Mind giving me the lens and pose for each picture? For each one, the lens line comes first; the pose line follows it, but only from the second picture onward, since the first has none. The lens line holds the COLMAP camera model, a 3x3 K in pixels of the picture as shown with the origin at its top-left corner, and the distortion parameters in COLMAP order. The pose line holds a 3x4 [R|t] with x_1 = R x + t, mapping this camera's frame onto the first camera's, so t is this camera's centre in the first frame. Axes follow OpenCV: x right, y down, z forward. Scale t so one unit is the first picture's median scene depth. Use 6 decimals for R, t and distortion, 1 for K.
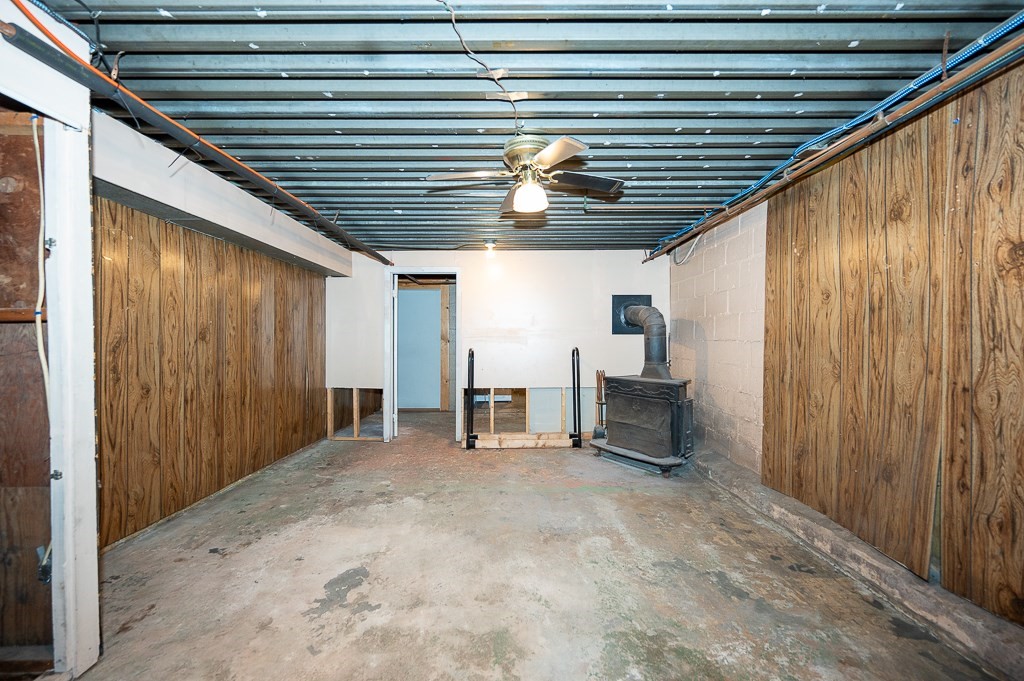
lens RADIAL K [[435.8, 0, 514.6], [0, 435.8, 338.1], [0, 0, 1]] dist [0.000161, -0.000043]
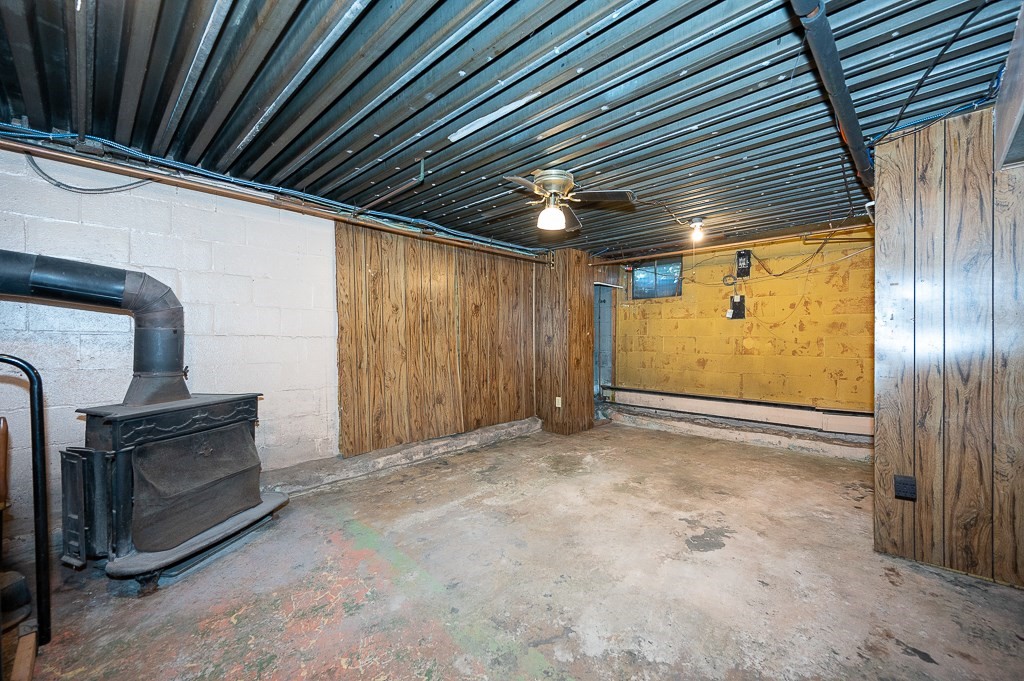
lens RADIAL K [[440.8, 0, 512.0], [0, 440.8, 340.5], [0, 0, 1]] dist [0.001352, 0.000400]
pose [[-0.741489, 0.000578, 0.670965, -0.713846], [-0.001728, 0.999995, -0.002771, 0.024399], [-0.670963, -0.003214, -0.741484, 1.998743]]
